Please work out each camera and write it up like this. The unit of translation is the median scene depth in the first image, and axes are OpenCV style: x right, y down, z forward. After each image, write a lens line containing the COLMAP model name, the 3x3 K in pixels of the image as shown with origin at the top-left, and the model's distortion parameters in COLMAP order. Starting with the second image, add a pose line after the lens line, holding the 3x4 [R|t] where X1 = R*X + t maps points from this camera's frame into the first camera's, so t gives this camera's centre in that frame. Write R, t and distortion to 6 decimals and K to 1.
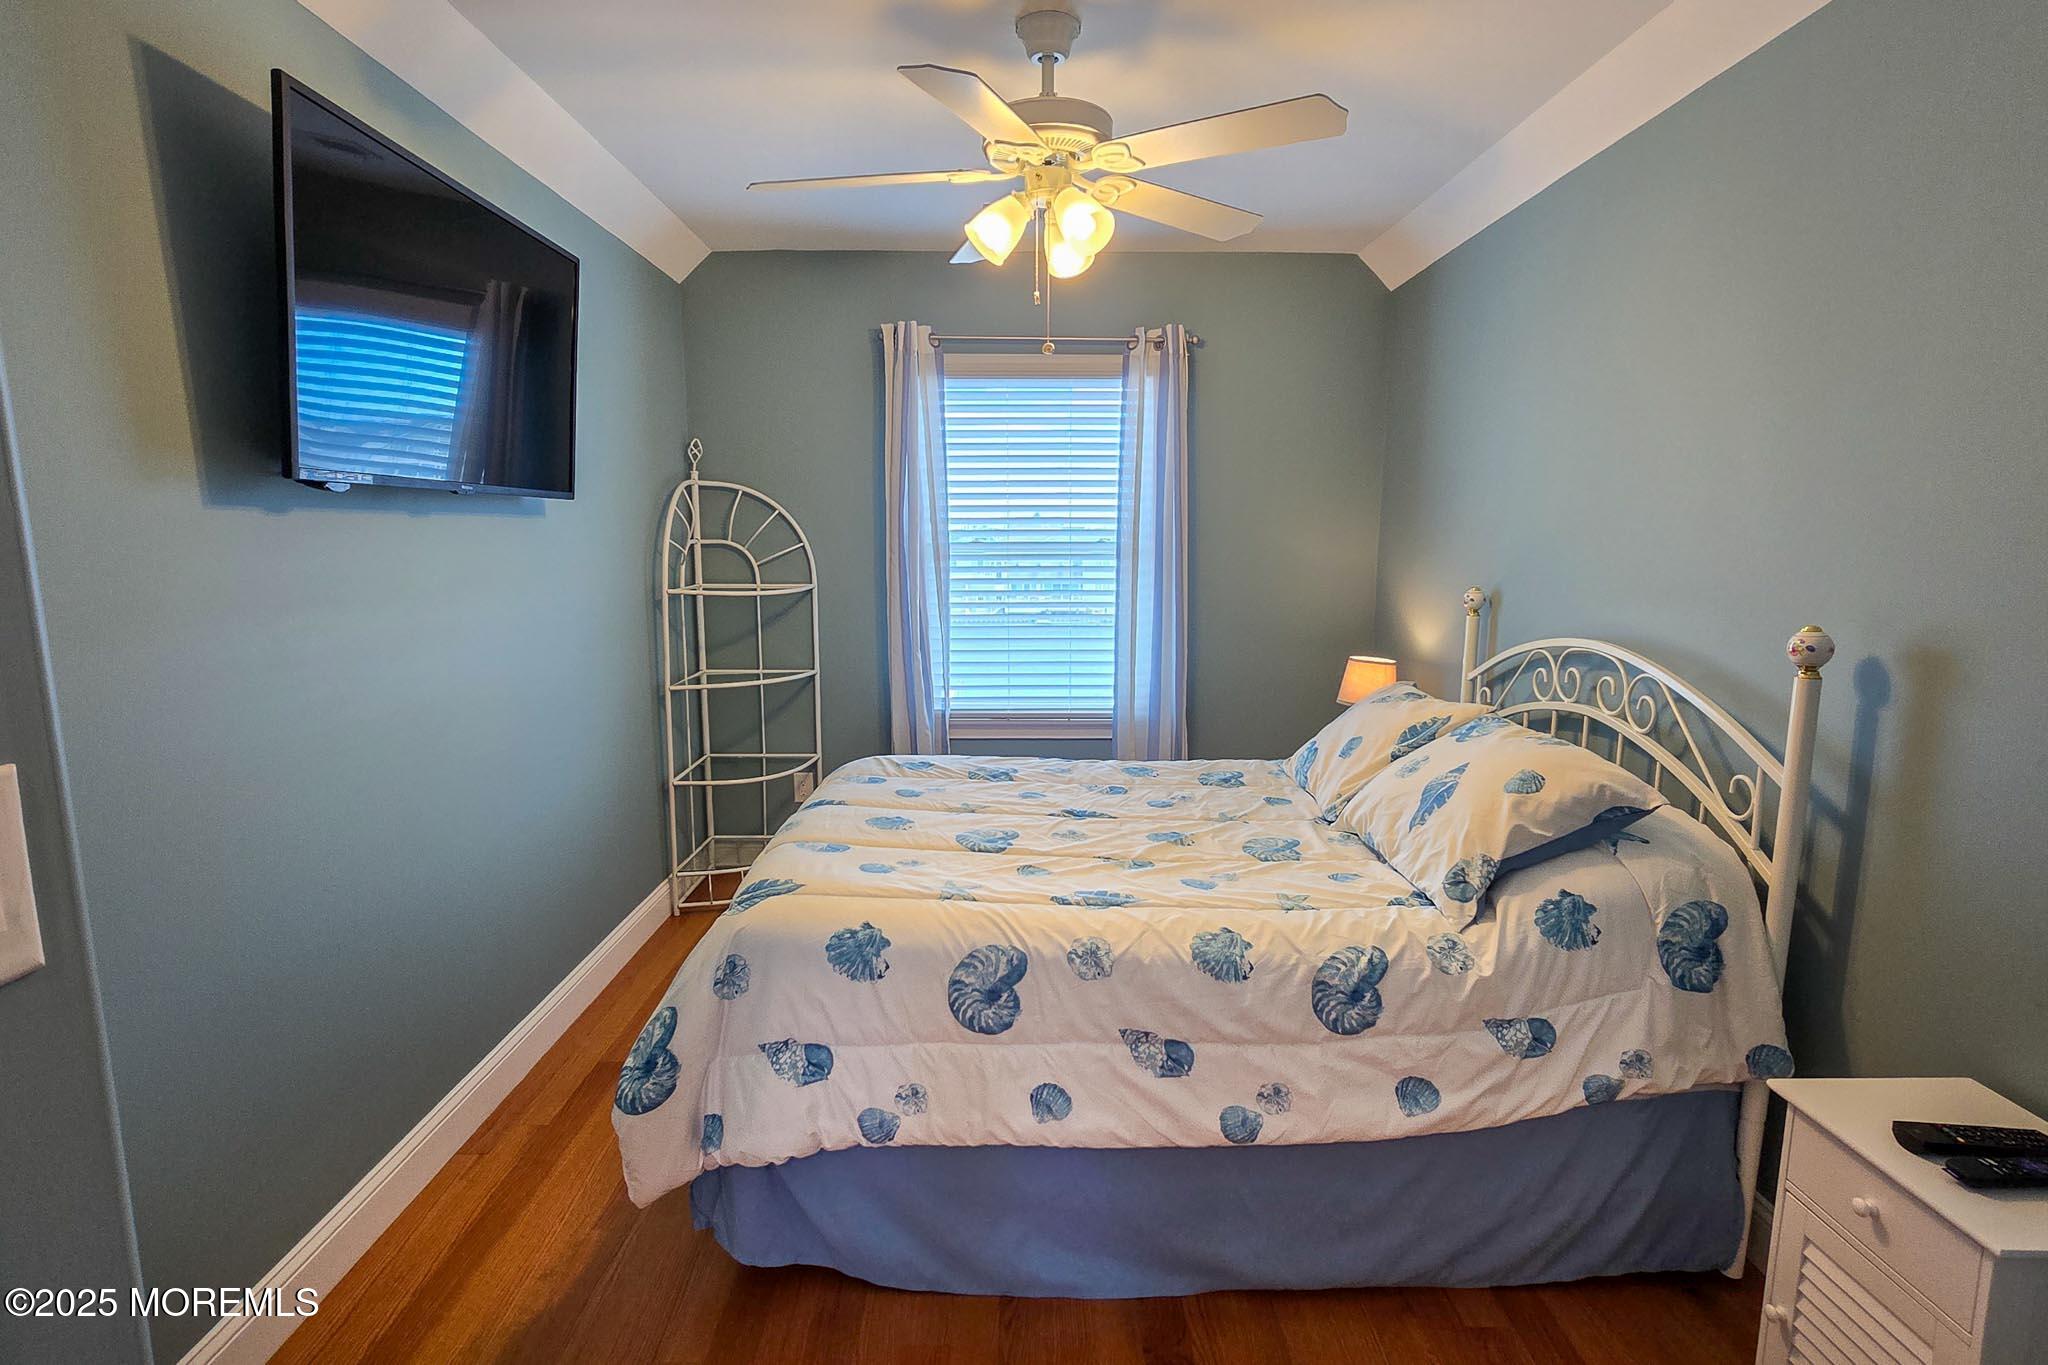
lens RADIAL K [[1017.2, 0, 1047.6], [0, 1017.2, 684.4], [0, 0, 1]] dist [0.000383, -0.000794]
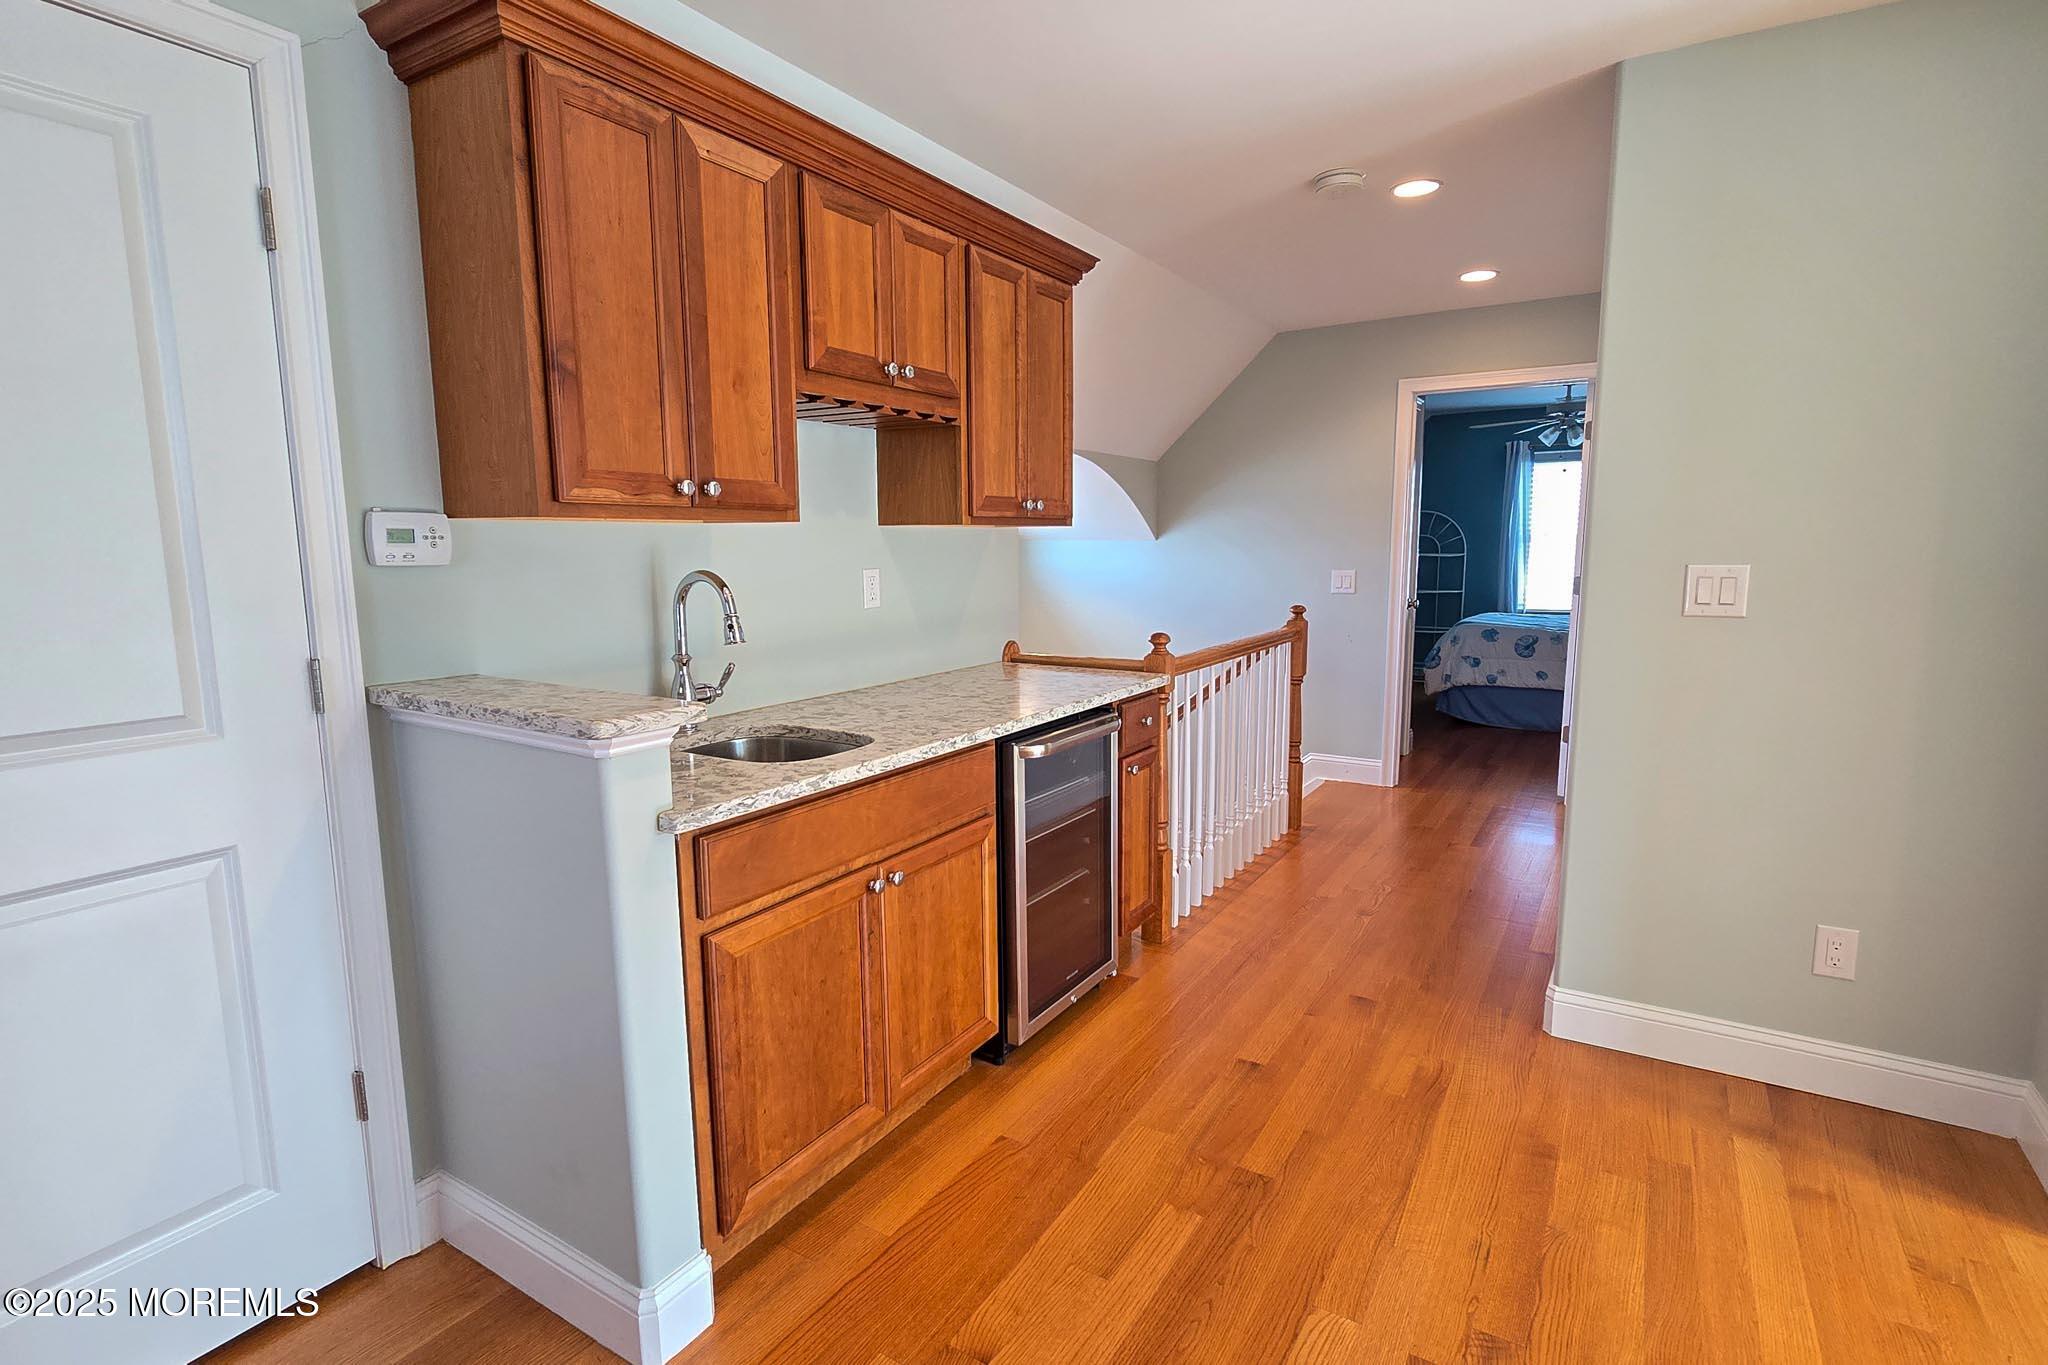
lens RADIAL K [[1017.2, 0, 1047.6], [0, 1017.2, 684.4], [0, 0, 1]] dist [0.000383, -0.000794]
pose [[0.850034, 0.070364, -0.522007, 0.417724], [-0.074704, 0.997124, 0.012761, 0.528577], [0.521404, 0.028149, 0.852846, -3.182905]]
